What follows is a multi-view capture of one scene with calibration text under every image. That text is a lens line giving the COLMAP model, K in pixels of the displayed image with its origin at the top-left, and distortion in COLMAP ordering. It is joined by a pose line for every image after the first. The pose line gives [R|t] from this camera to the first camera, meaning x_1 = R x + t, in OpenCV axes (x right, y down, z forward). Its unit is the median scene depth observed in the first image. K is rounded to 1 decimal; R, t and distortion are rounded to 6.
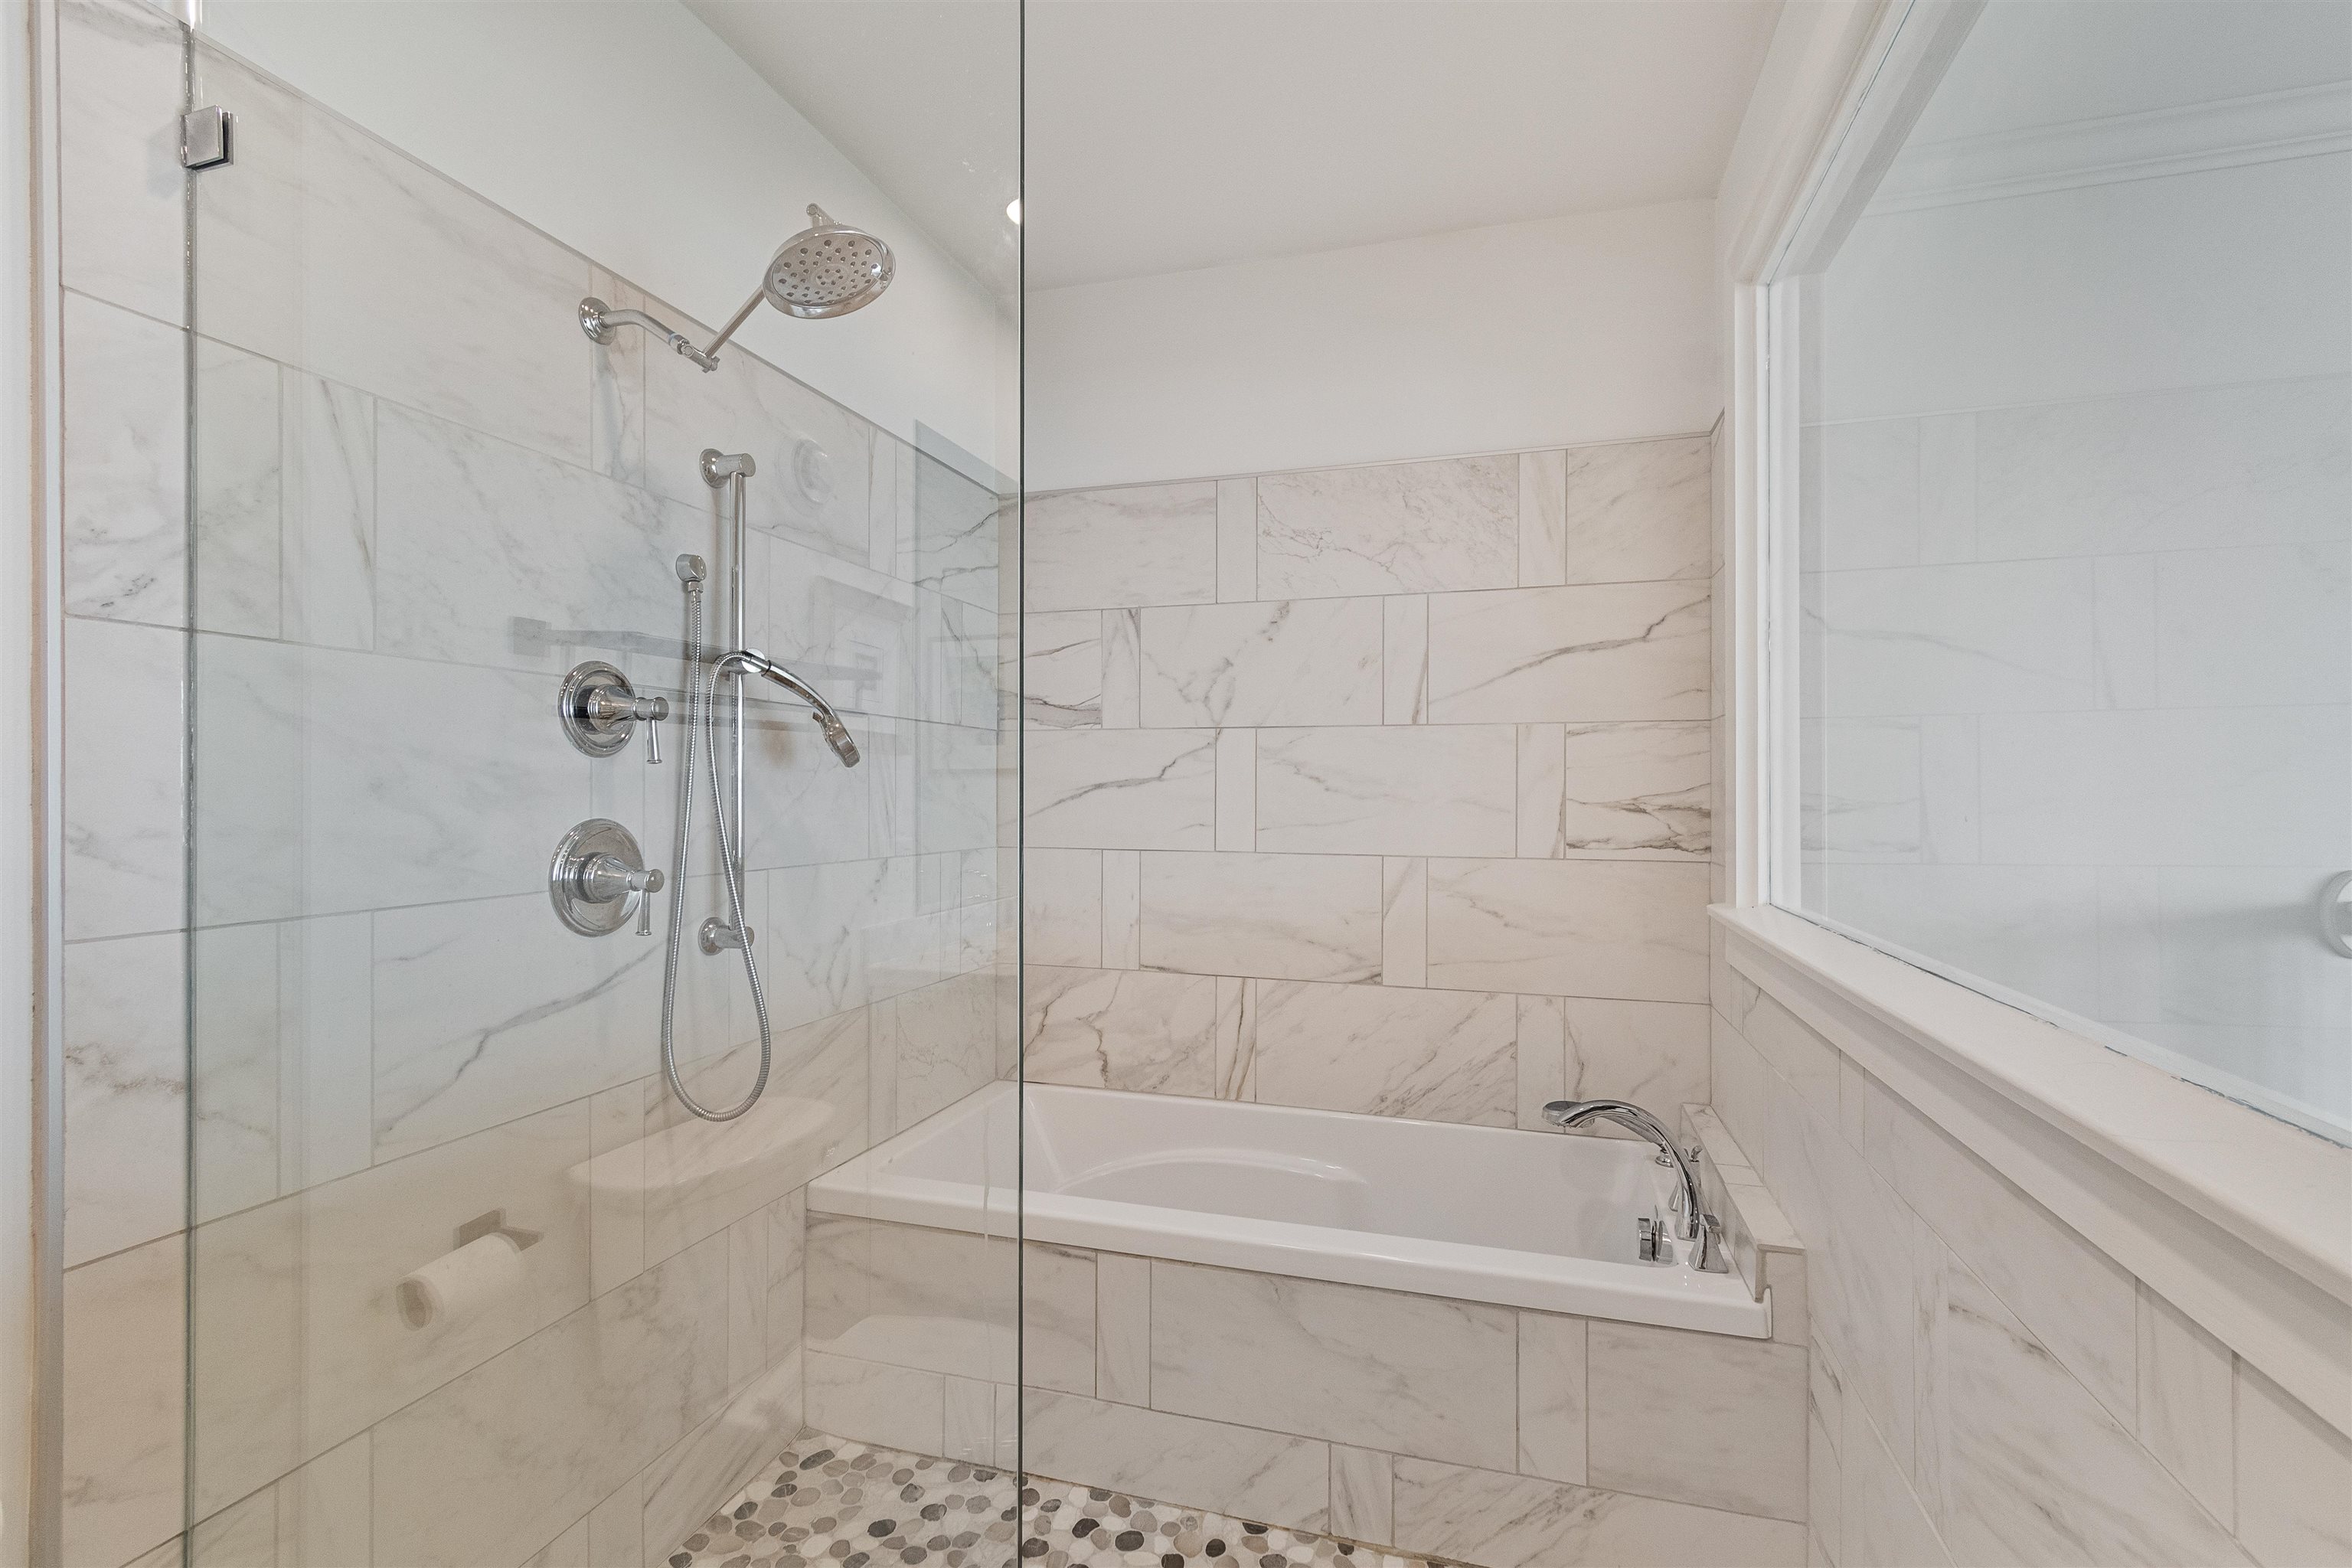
lens RADIAL K [[1076.4, 0, 1185.5], [0, 1076.4, 790.9], [0, 0, 1]] dist [0.005064, -0.002042]
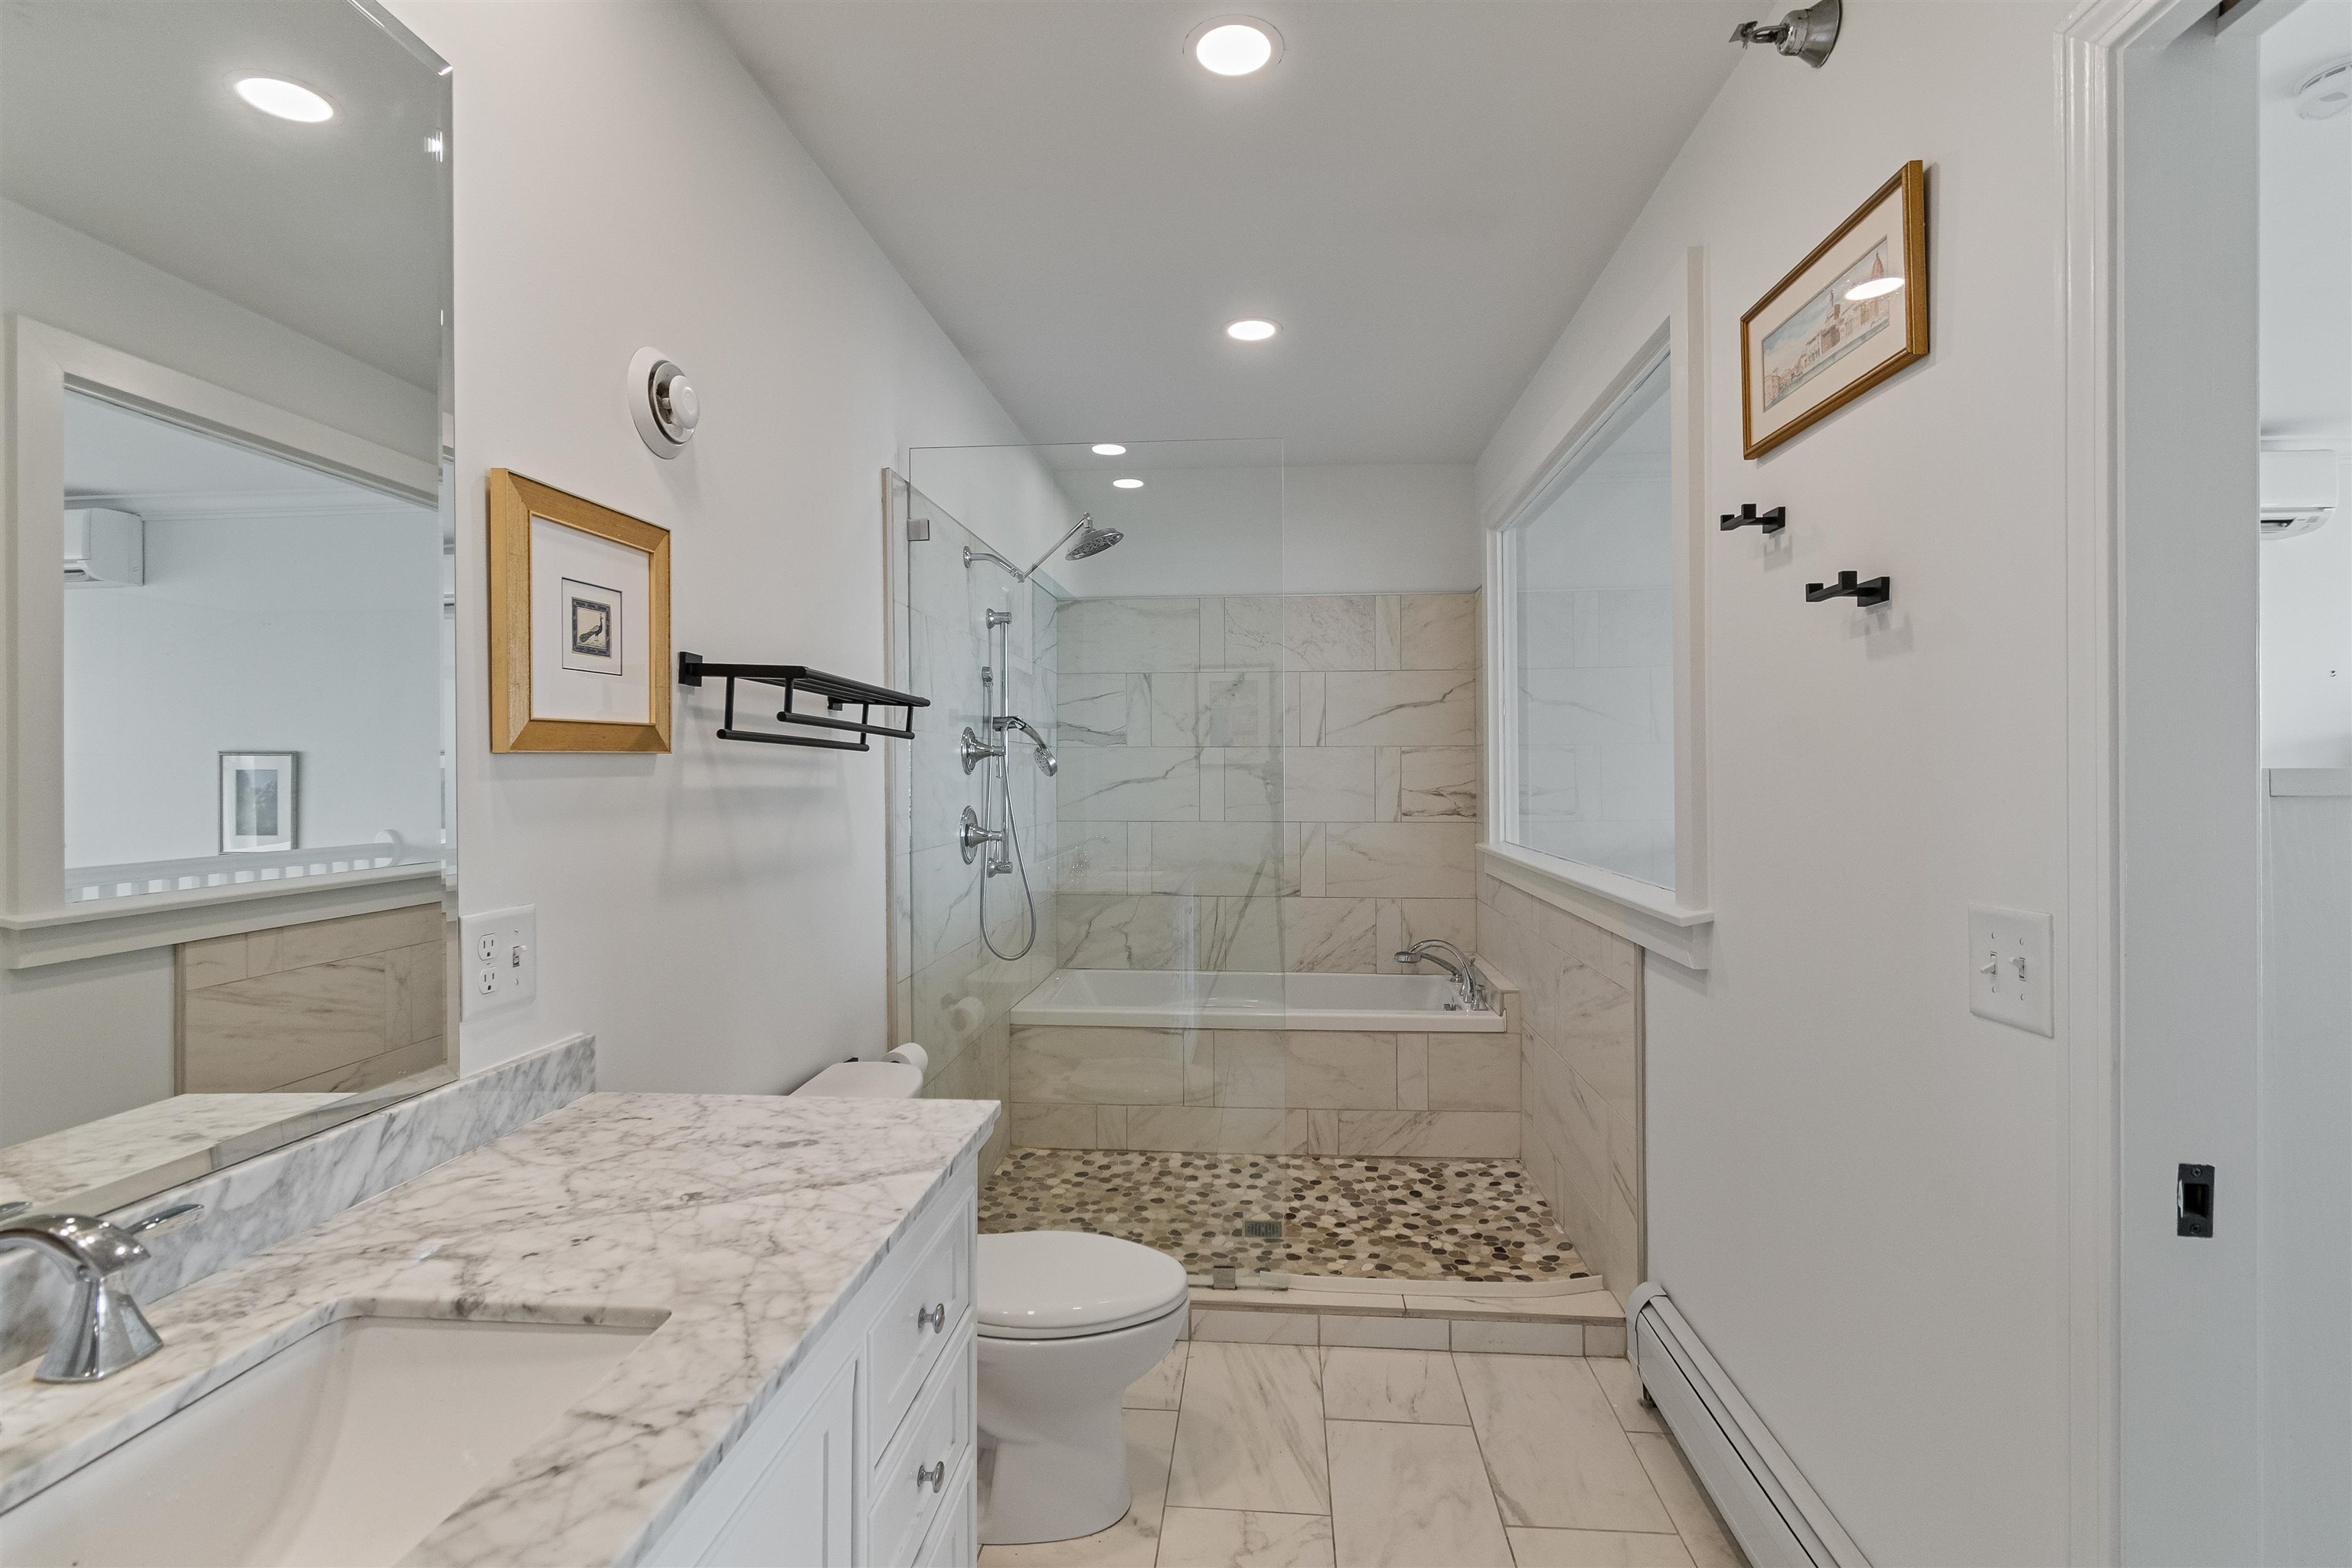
lens RADIAL K [[1076.4, 0, 1194.4], [0, 1076.4, 767.6], [0, 0, 1]] dist [0.005064, -0.002042]
pose [[0.977121, -0.004702, 0.212631, -0.424811], [0.005429, 0.999981, -0.002839, -0.027782], [-0.212614, 0.003929, 0.977128, -0.793082]]
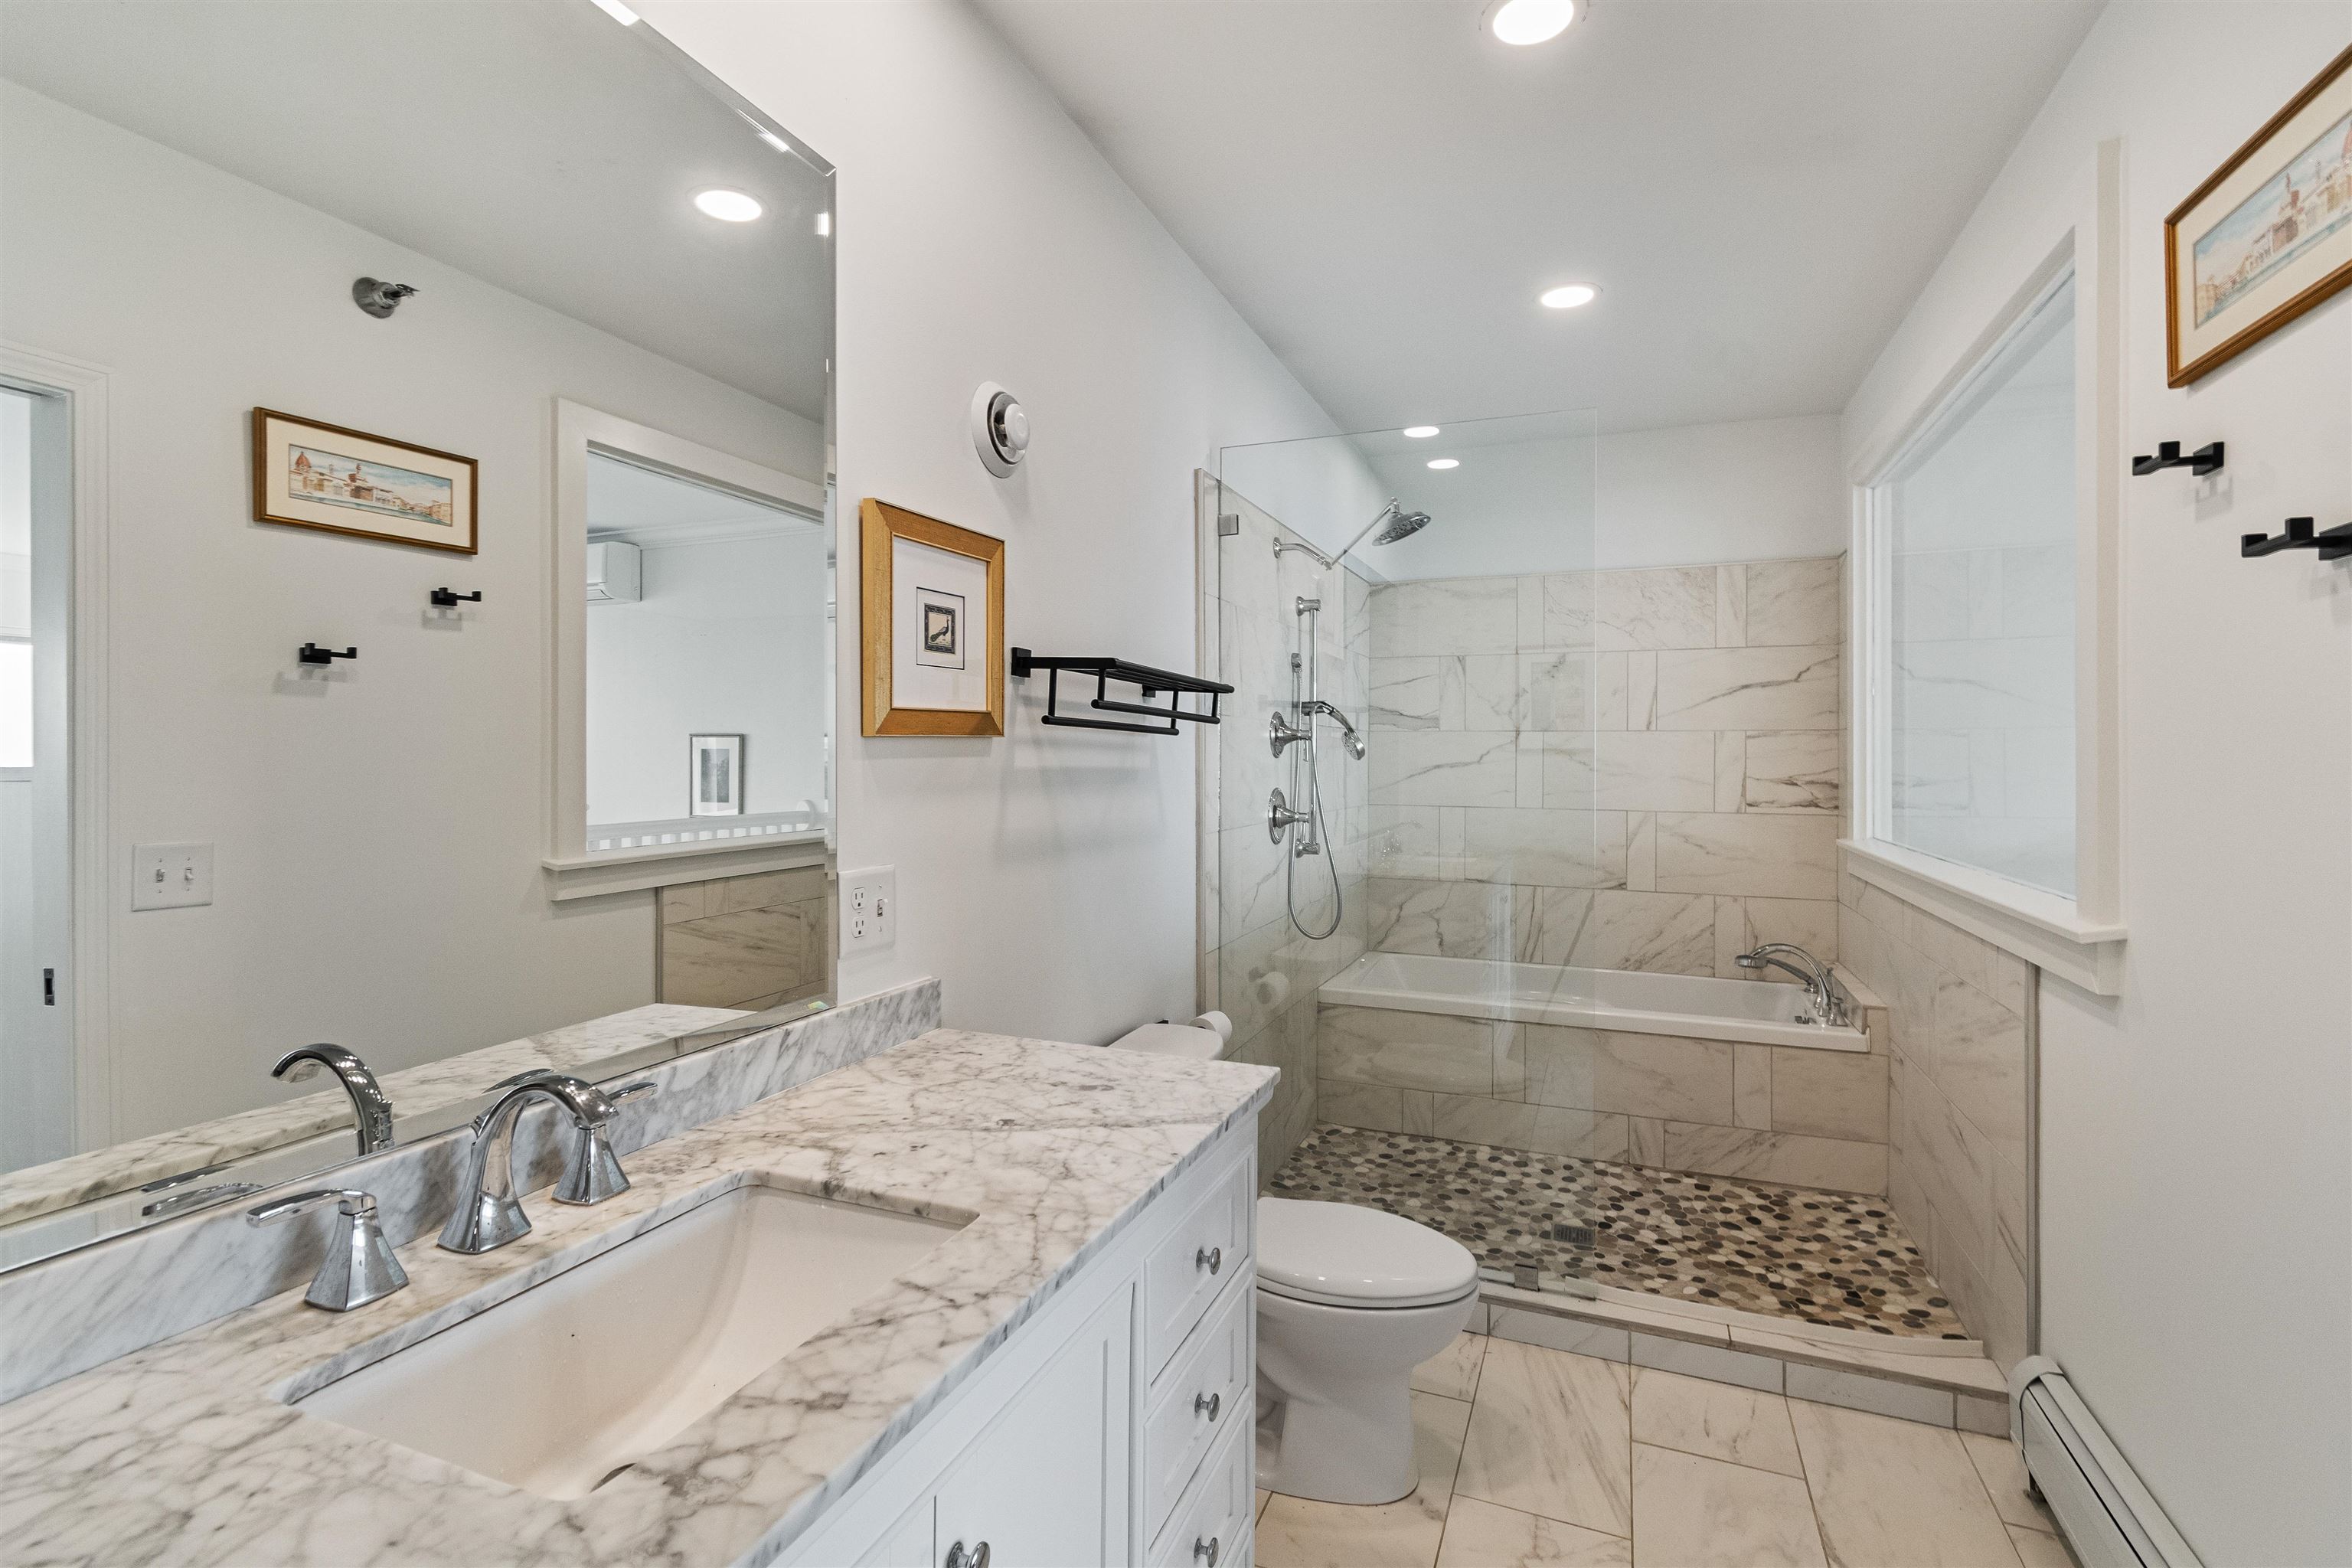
lens RADIAL K [[1076.4, 0, 1197.1], [0, 1076.4, 754.4], [0, 0, 1]] dist [0.005064, -0.002042]
pose [[0.996437, 0.001940, -0.084313, -0.396504], [-0.001974, 0.999998, -0.000319, -0.028048], [0.084312, 0.000485, 0.996439, -0.819549]]
